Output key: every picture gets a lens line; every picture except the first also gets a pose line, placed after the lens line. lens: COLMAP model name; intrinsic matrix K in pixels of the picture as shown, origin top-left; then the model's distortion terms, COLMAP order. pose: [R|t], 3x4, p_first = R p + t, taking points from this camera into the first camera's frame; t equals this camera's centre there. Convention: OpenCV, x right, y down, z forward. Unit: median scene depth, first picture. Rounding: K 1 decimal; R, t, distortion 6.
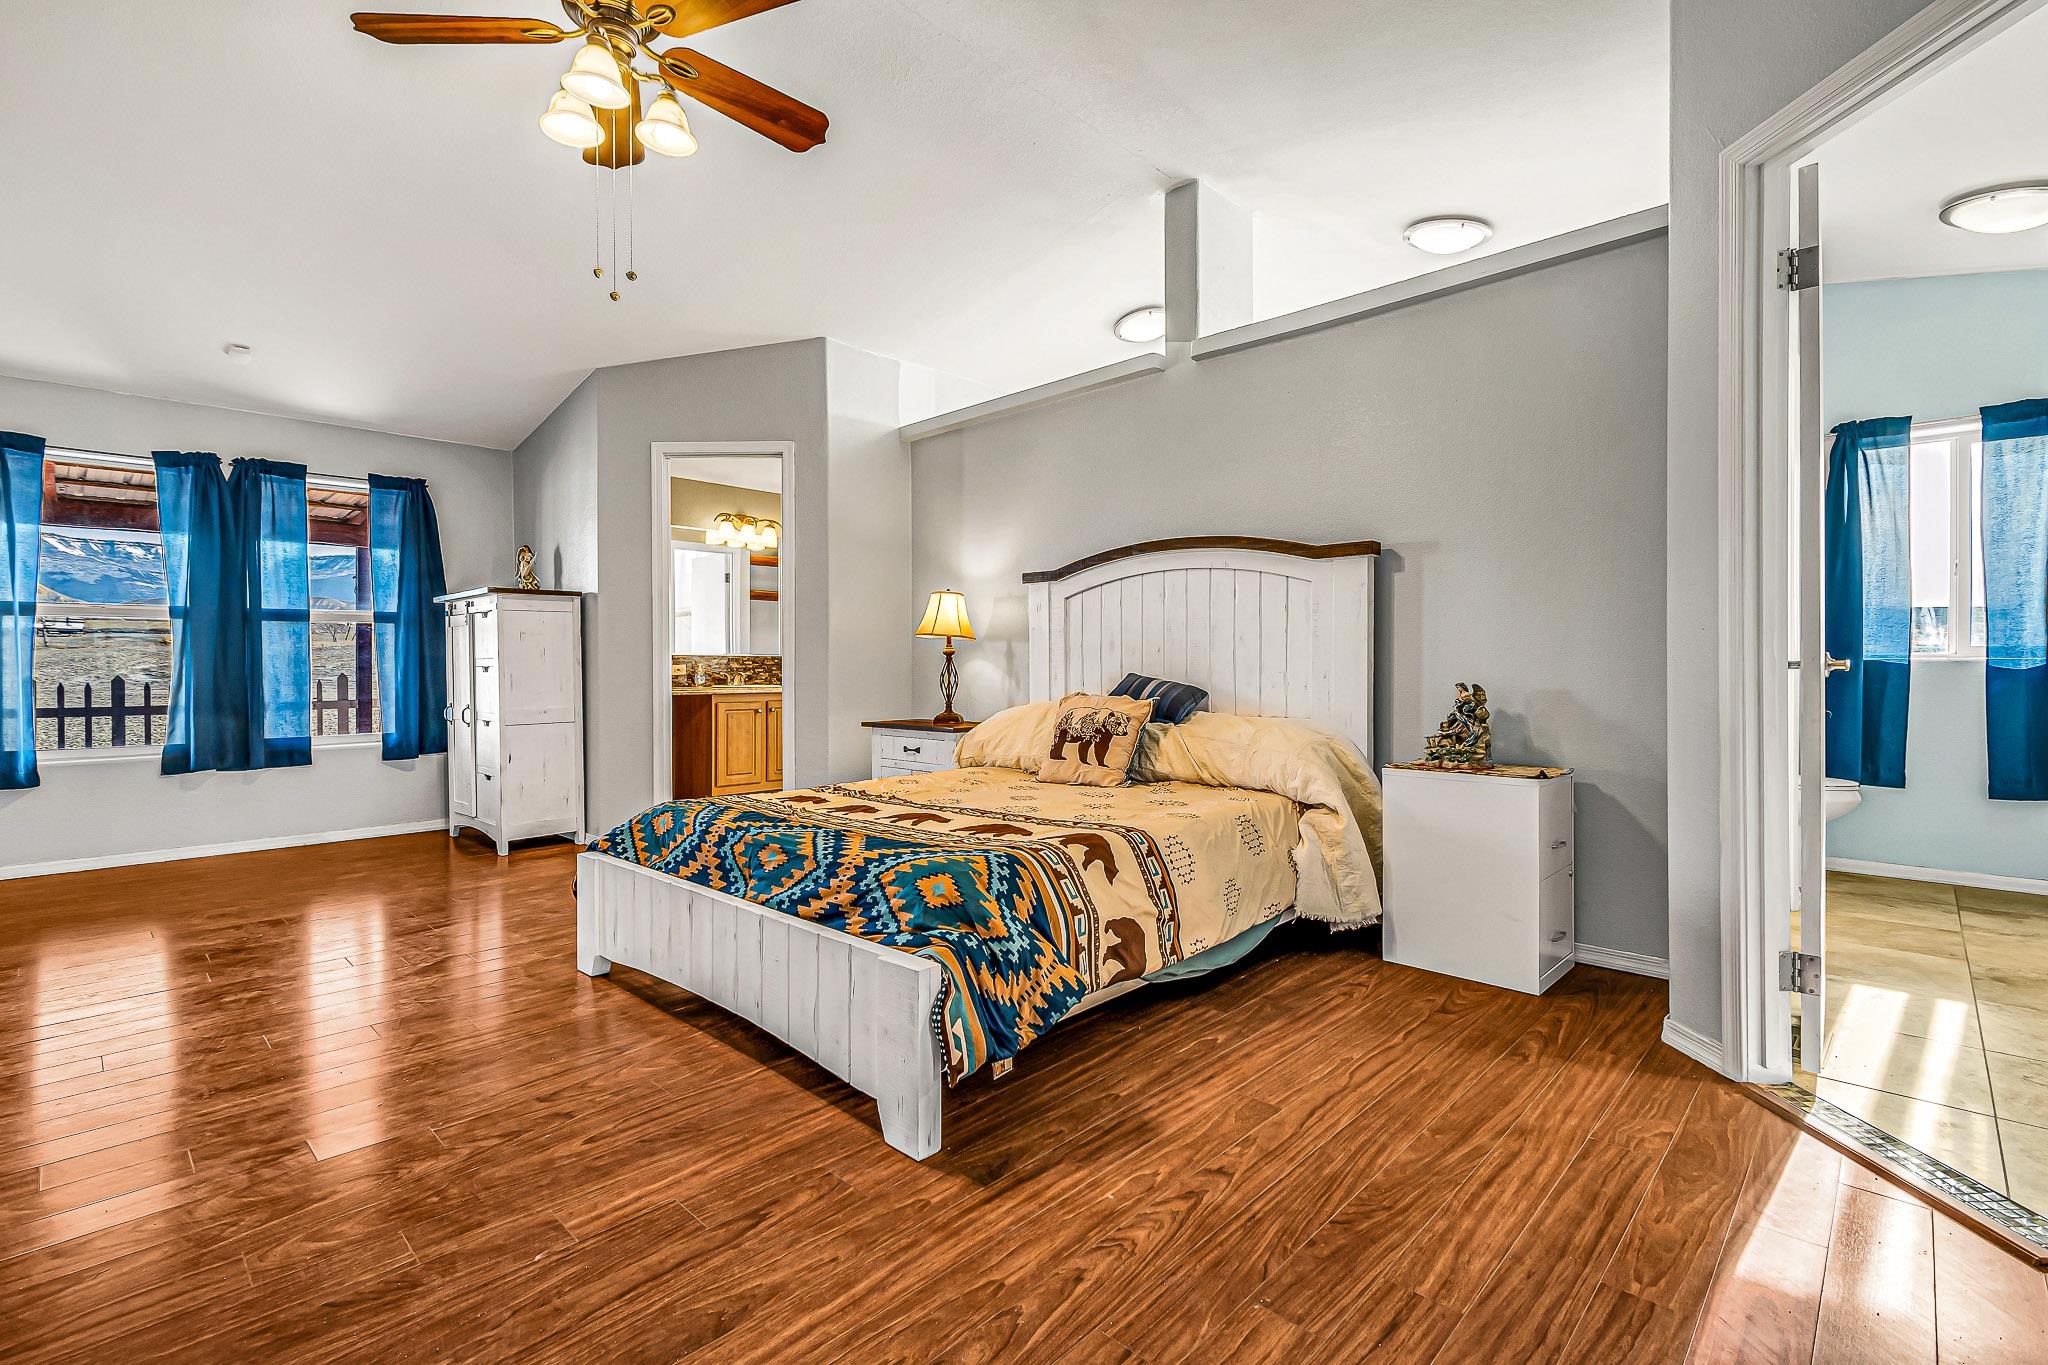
lens RADIAL K [[924.6, 0, 1017.2], [0, 924.6, 673.8], [0, 0, 1]] dist [0.005995, -0.002994]
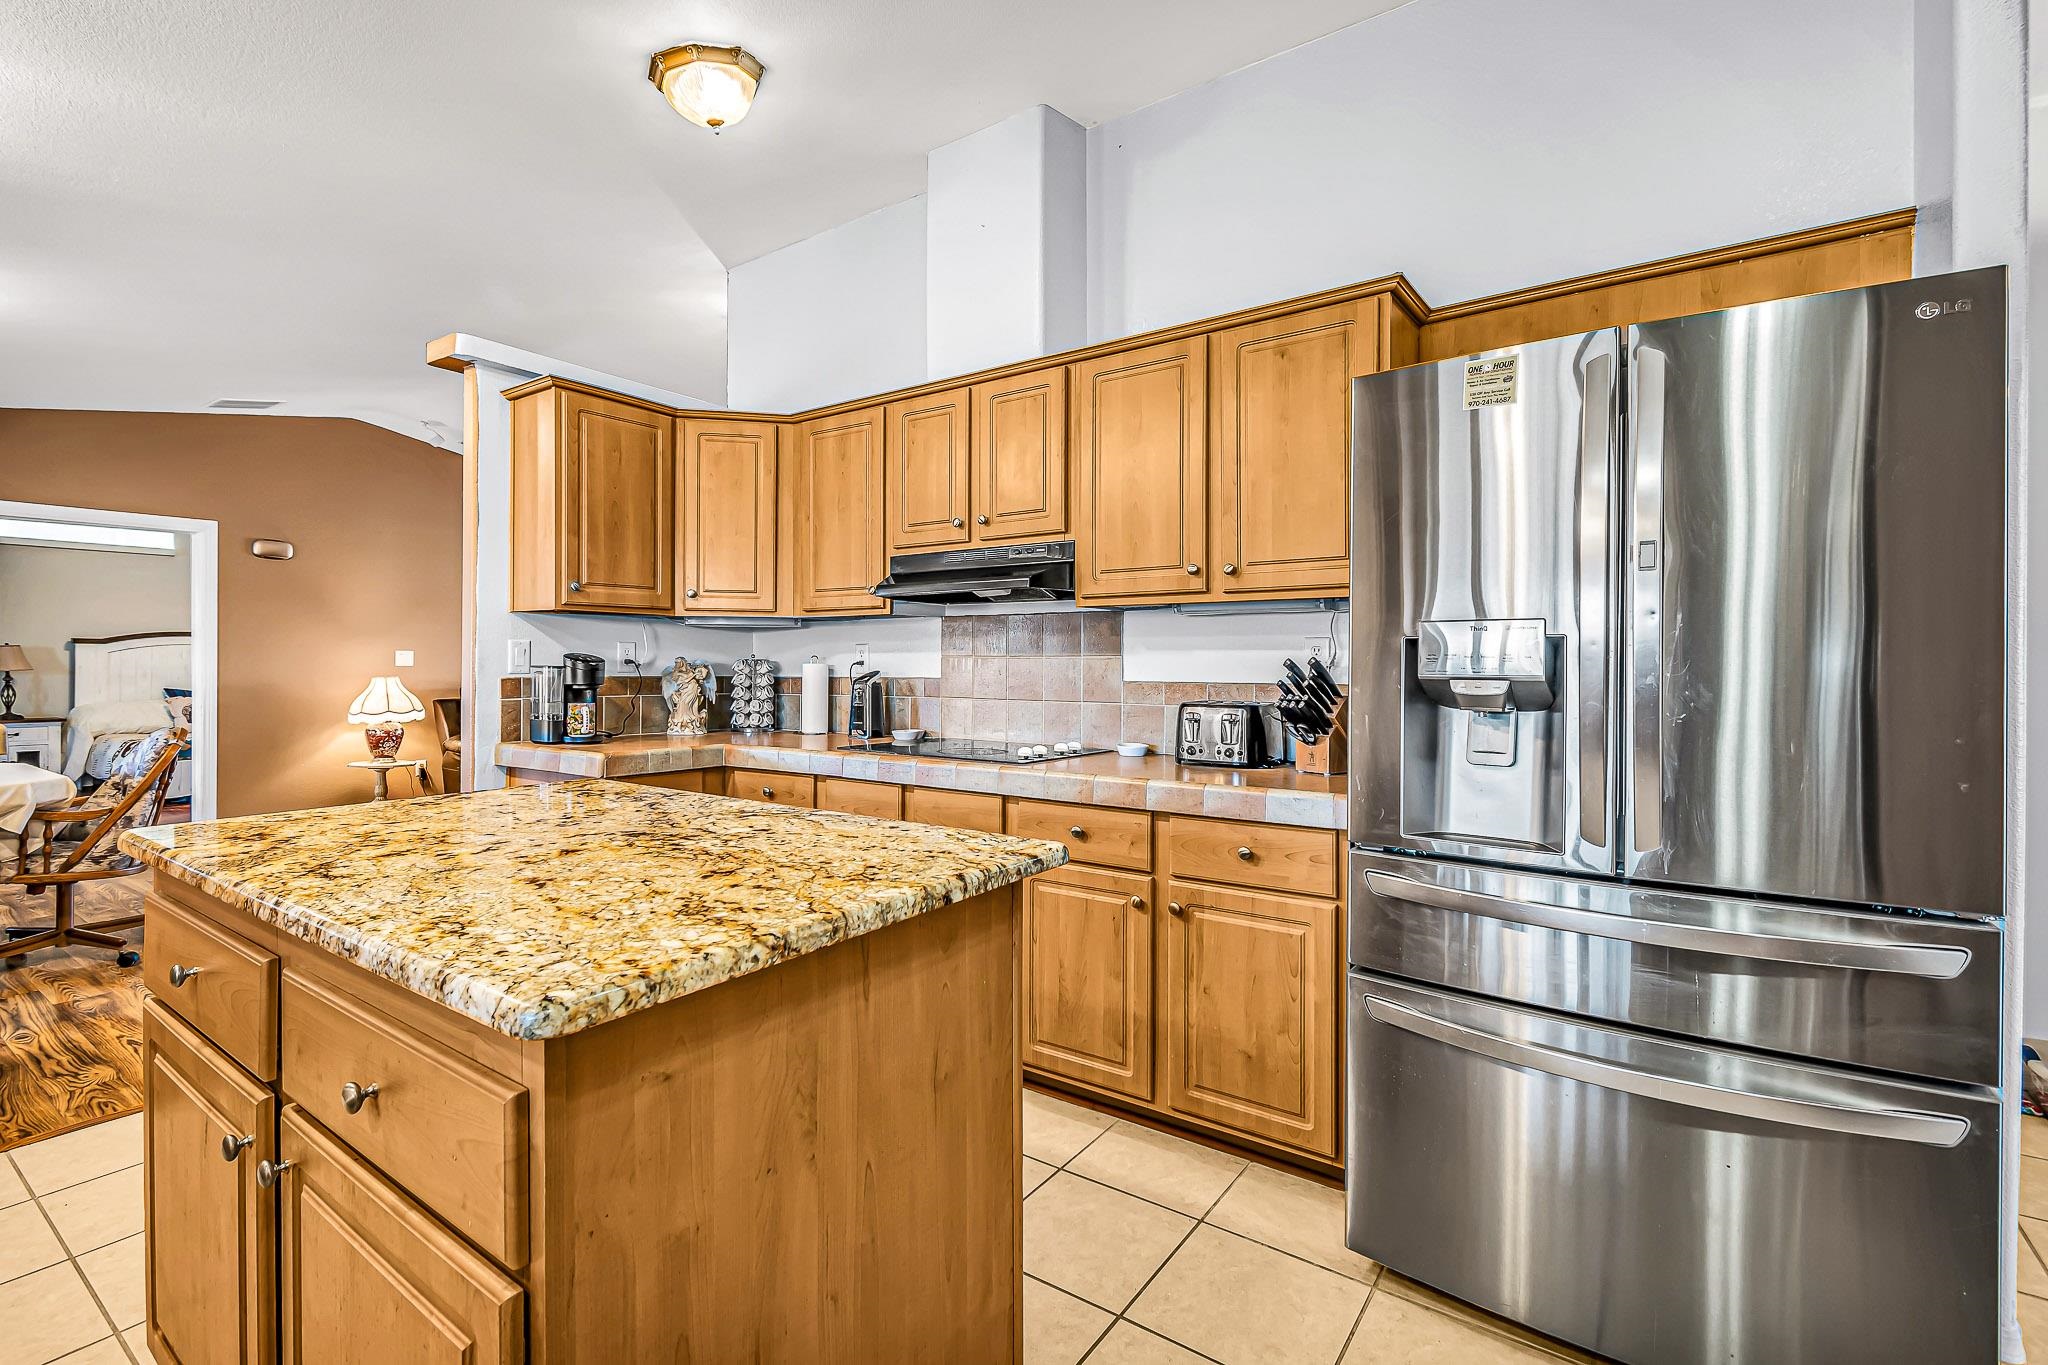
lens RADIAL K [[924.6, 0, 1023.4], [0, 924.6, 661.8], [0, 0, 1]] dist [0.005995, -0.002994]
pose [[-0.162514, 0.005351, 0.986692, -3.225455], [0.004174, 0.999980, -0.004736, -0.060288], [-0.986697, 0.003348, -0.162533, -0.946176]]
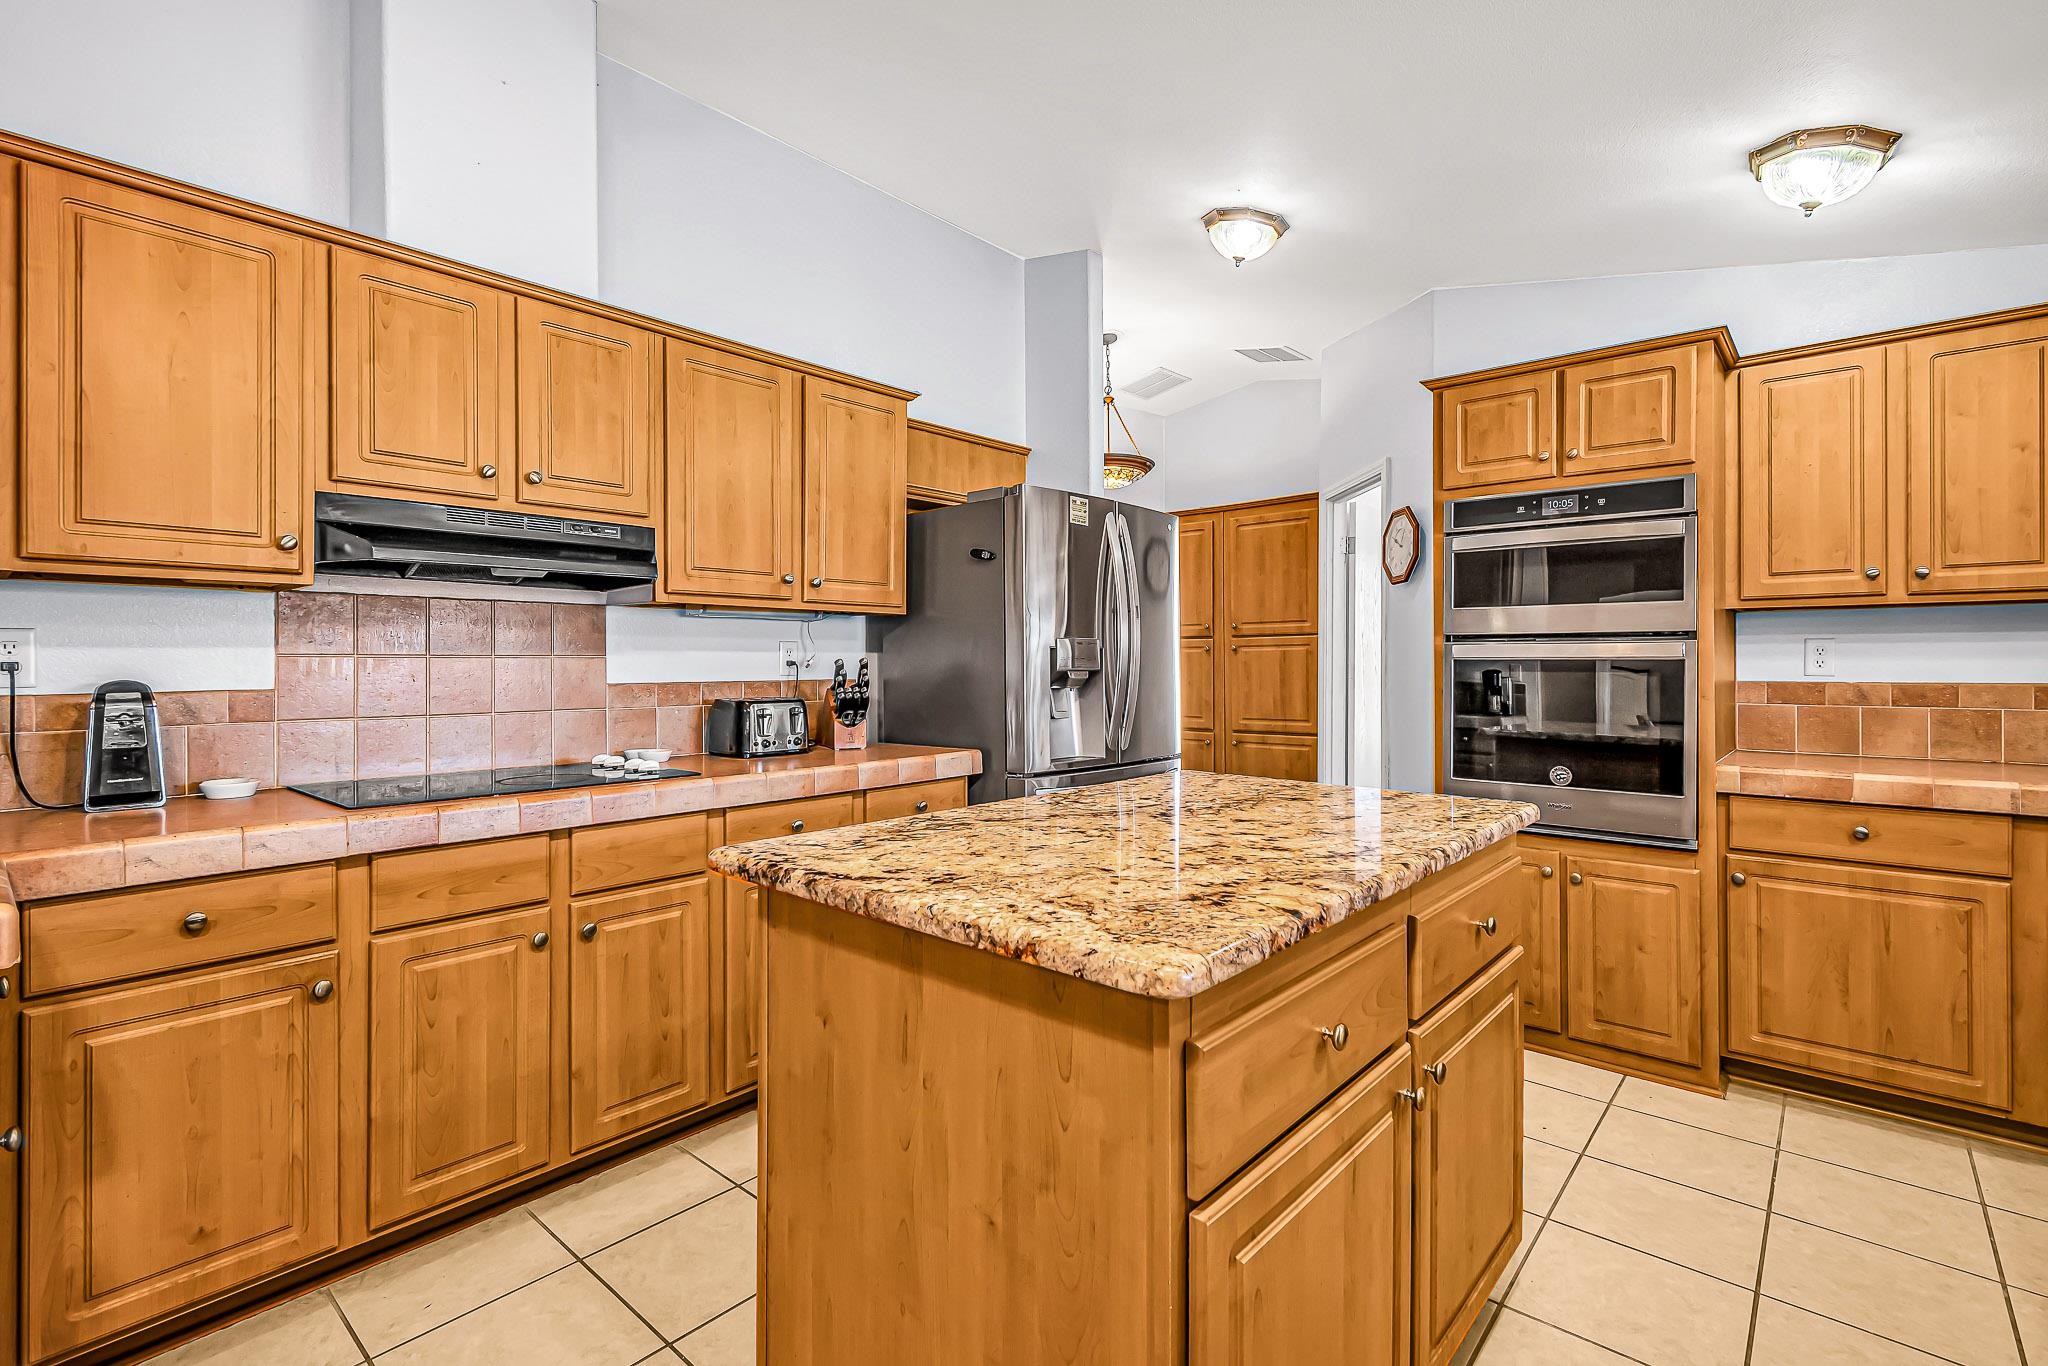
lens RADIAL K [[924.6, 0, 1033.3], [0, 924.6, 667.4], [0, 0, 1]] dist [0.005995, -0.002994]
pose [[-0.998364, 0.007389, -0.056690, -2.623478], [0.006711, 0.999904, 0.012142, -0.067398], [0.056774, 0.011742, -0.998318, -0.293180]]
